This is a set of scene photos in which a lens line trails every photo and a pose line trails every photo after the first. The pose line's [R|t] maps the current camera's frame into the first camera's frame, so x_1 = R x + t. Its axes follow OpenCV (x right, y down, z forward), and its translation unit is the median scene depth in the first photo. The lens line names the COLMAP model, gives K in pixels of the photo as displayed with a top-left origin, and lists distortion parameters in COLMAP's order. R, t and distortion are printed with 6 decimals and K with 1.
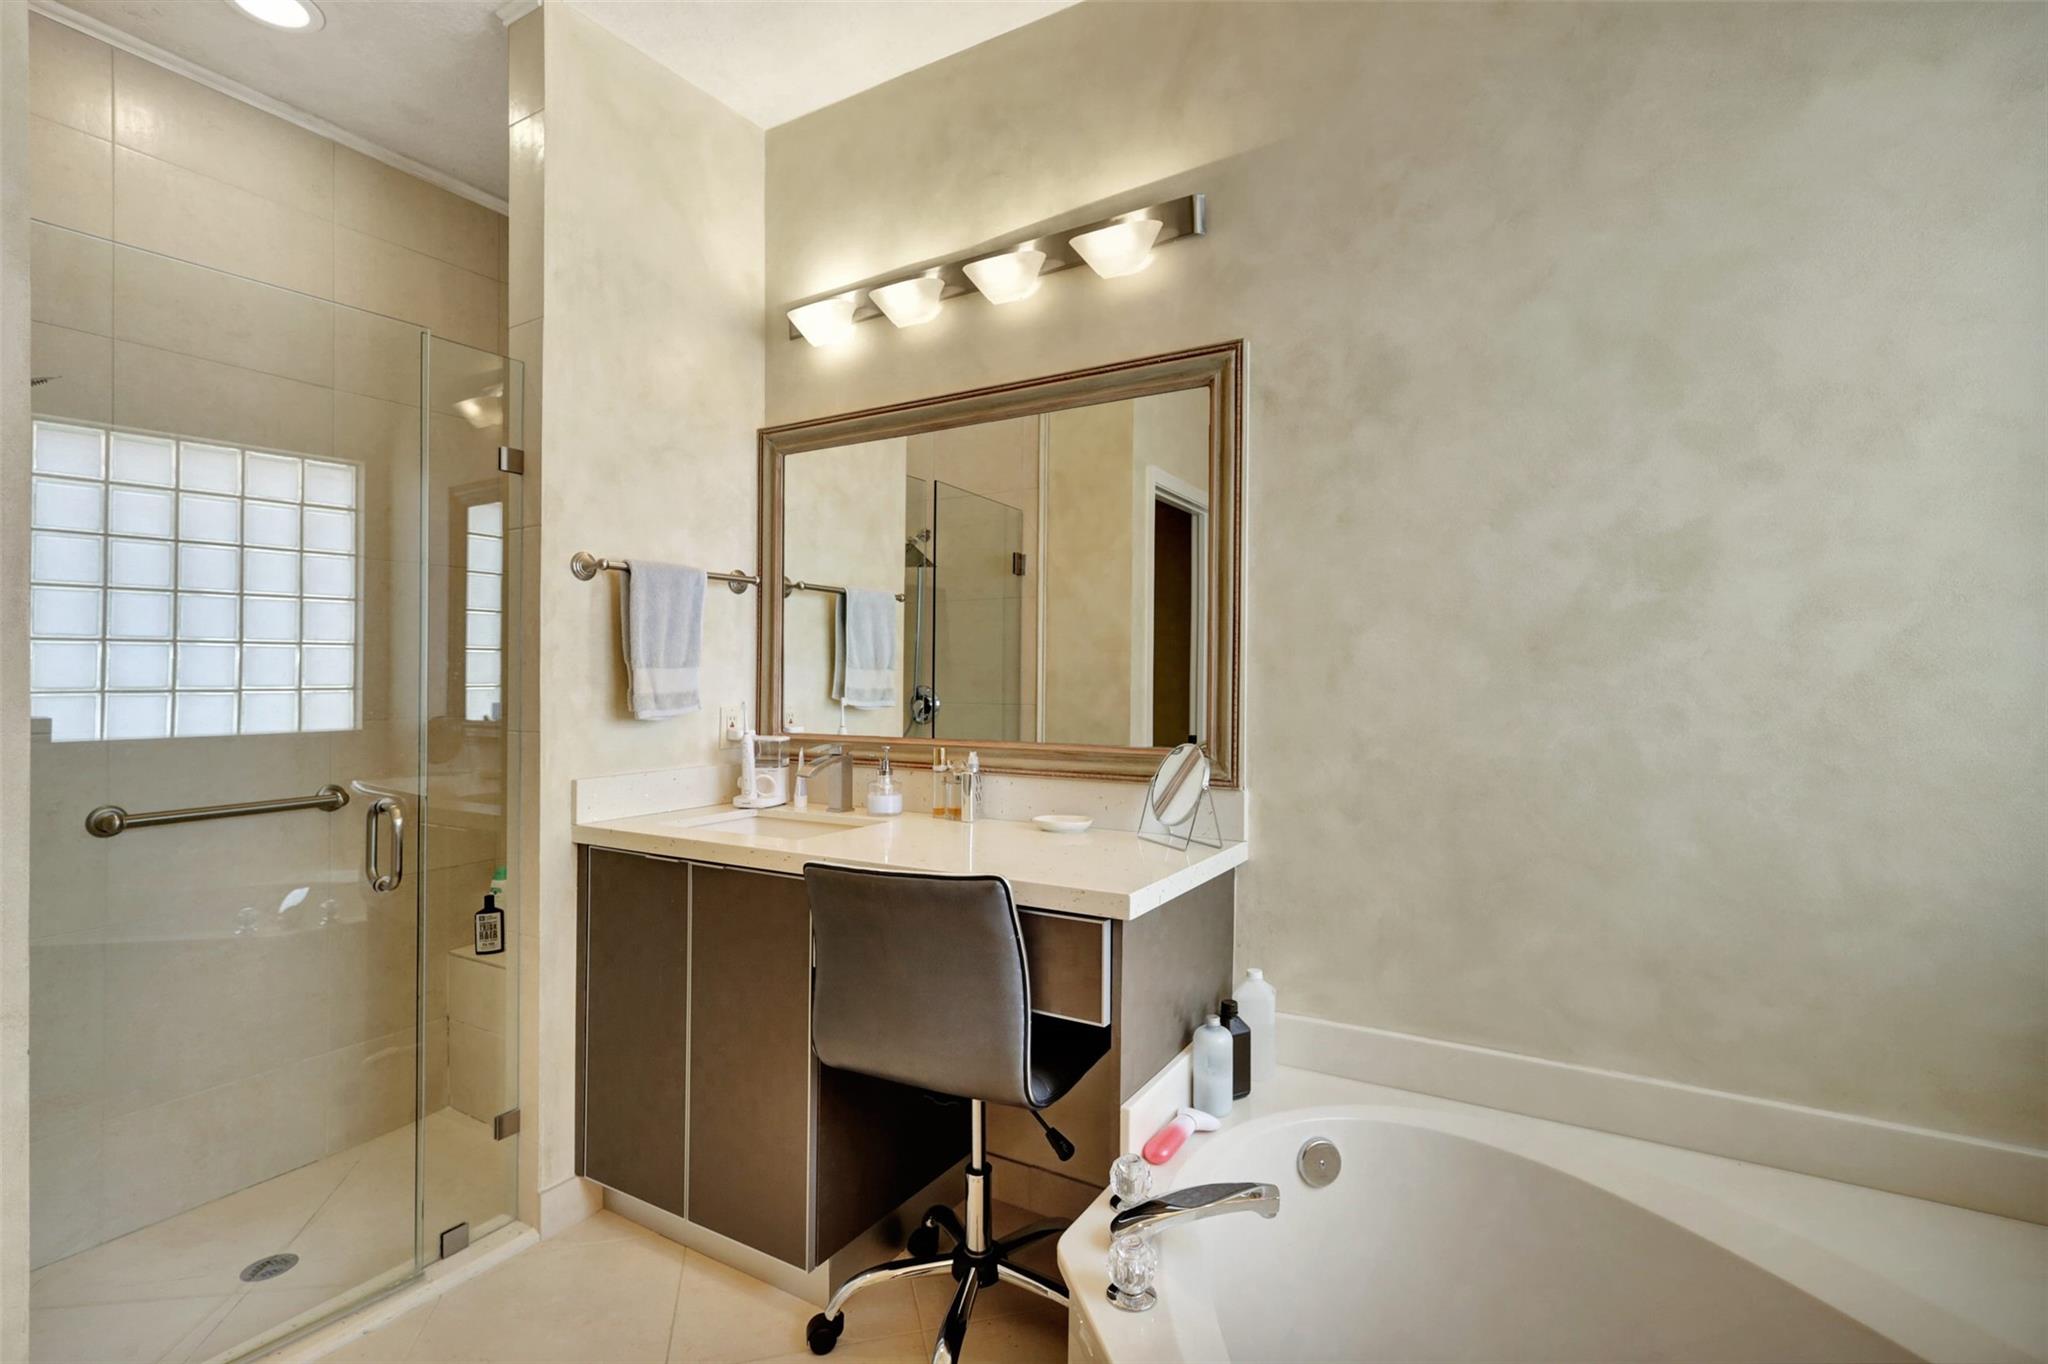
lens RADIAL K [[955.4, 0, 1023.3], [0, 955.4, 687.0], [0, 0, 1]] dist [-0.004616, -0.000644]
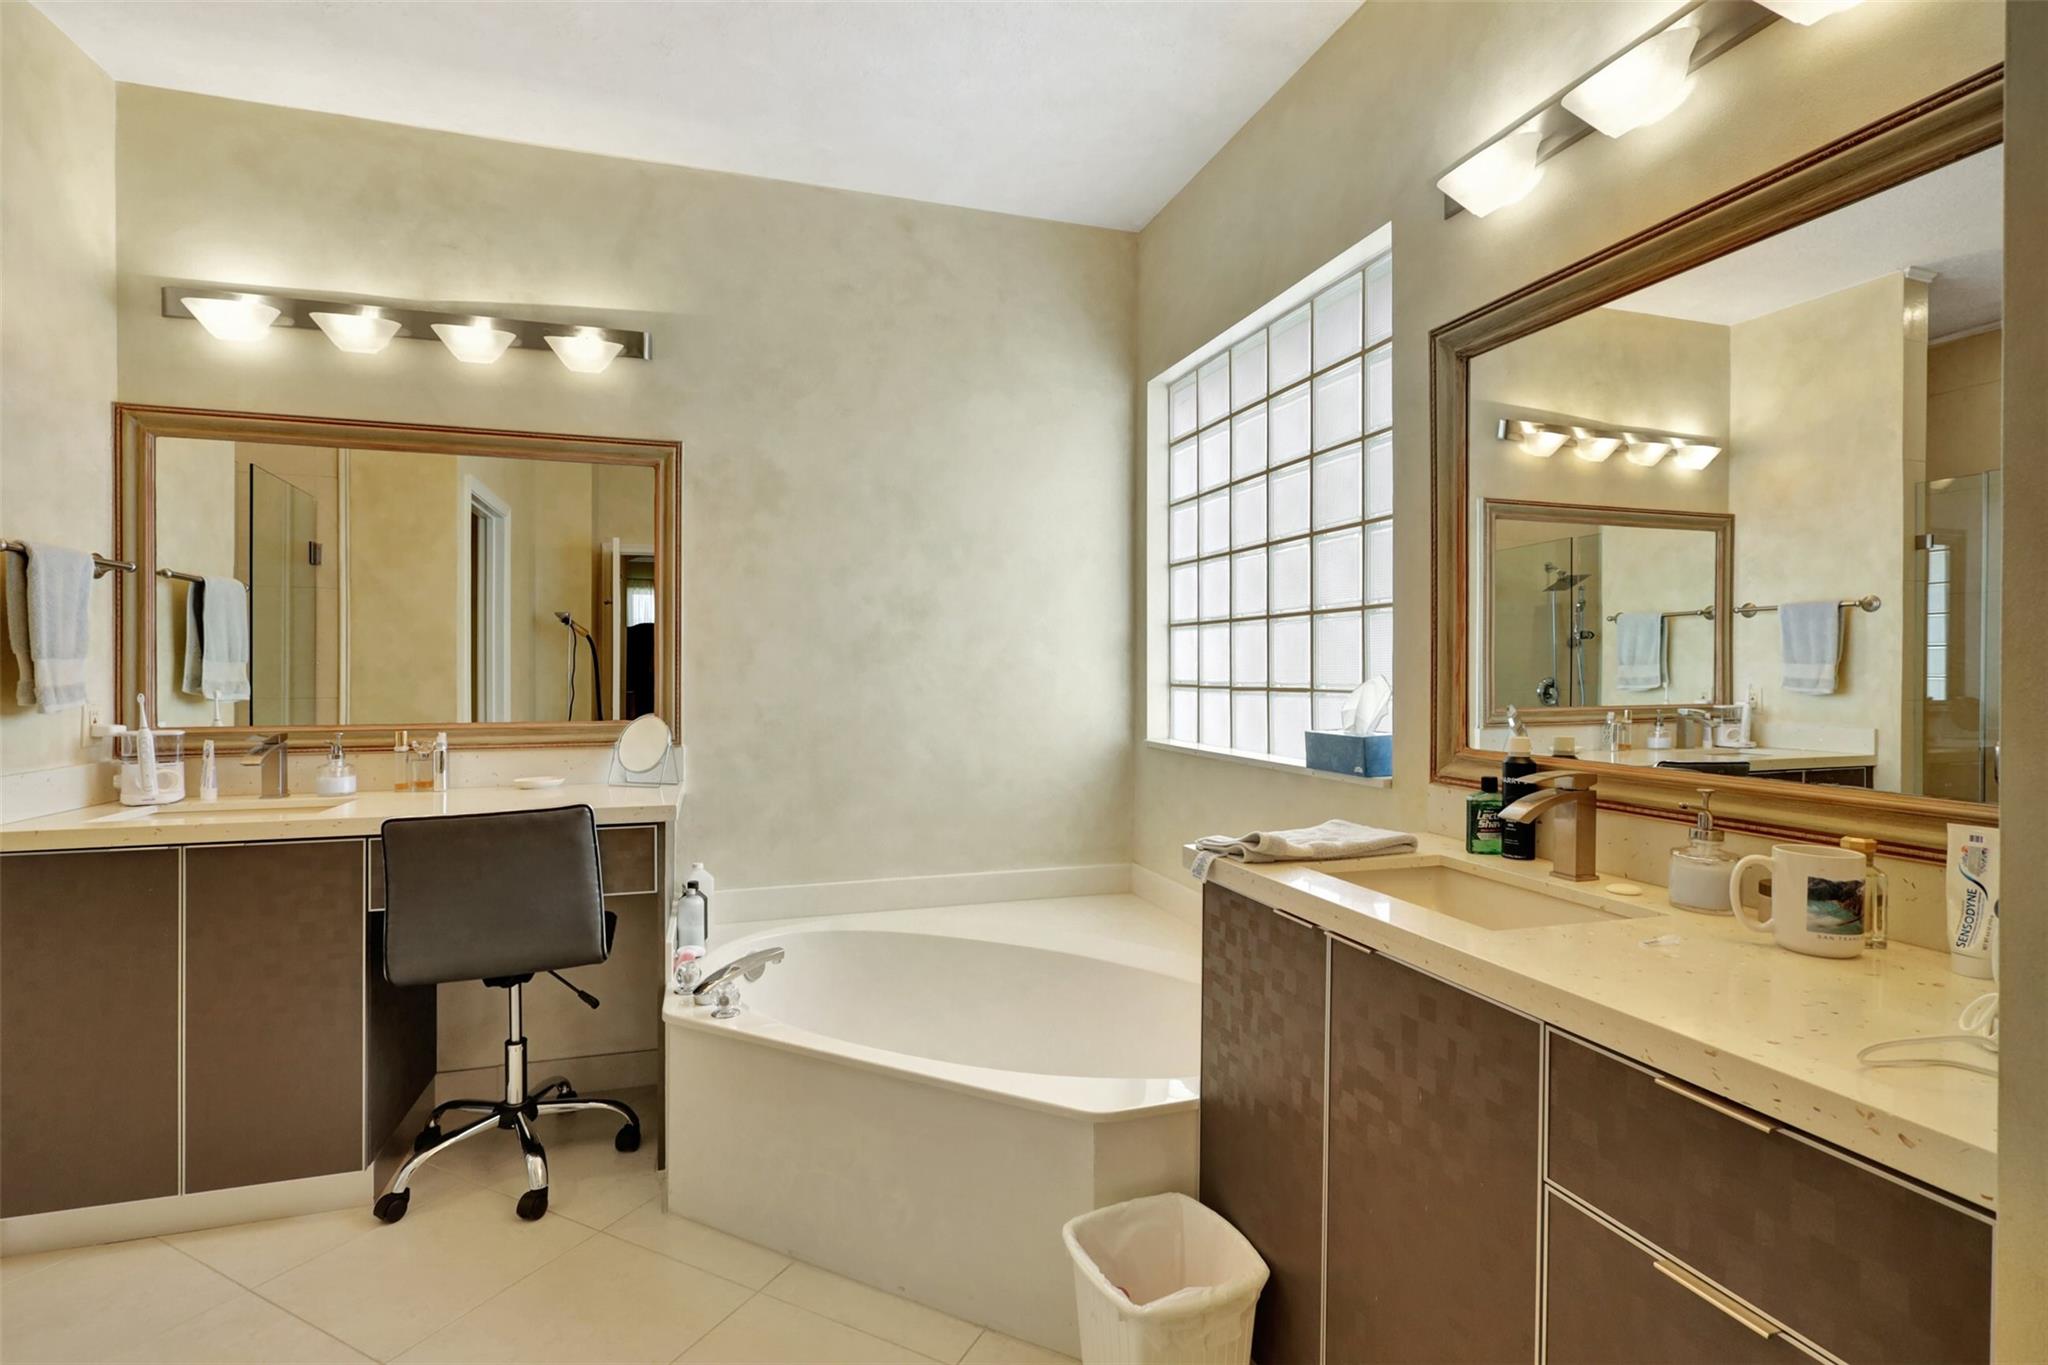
lens RADIAL K [[955.4, 0, 1023.0], [0, 955.4, 676.8], [0, 0, 1]] dist [-0.004616, -0.000644]
pose [[0.659914, -0.004642, 0.751327, -0.457761], [0.007488, 0.999972, -0.000399, 0.004426], [-0.751304, 0.005890, 0.659930, -0.320349]]
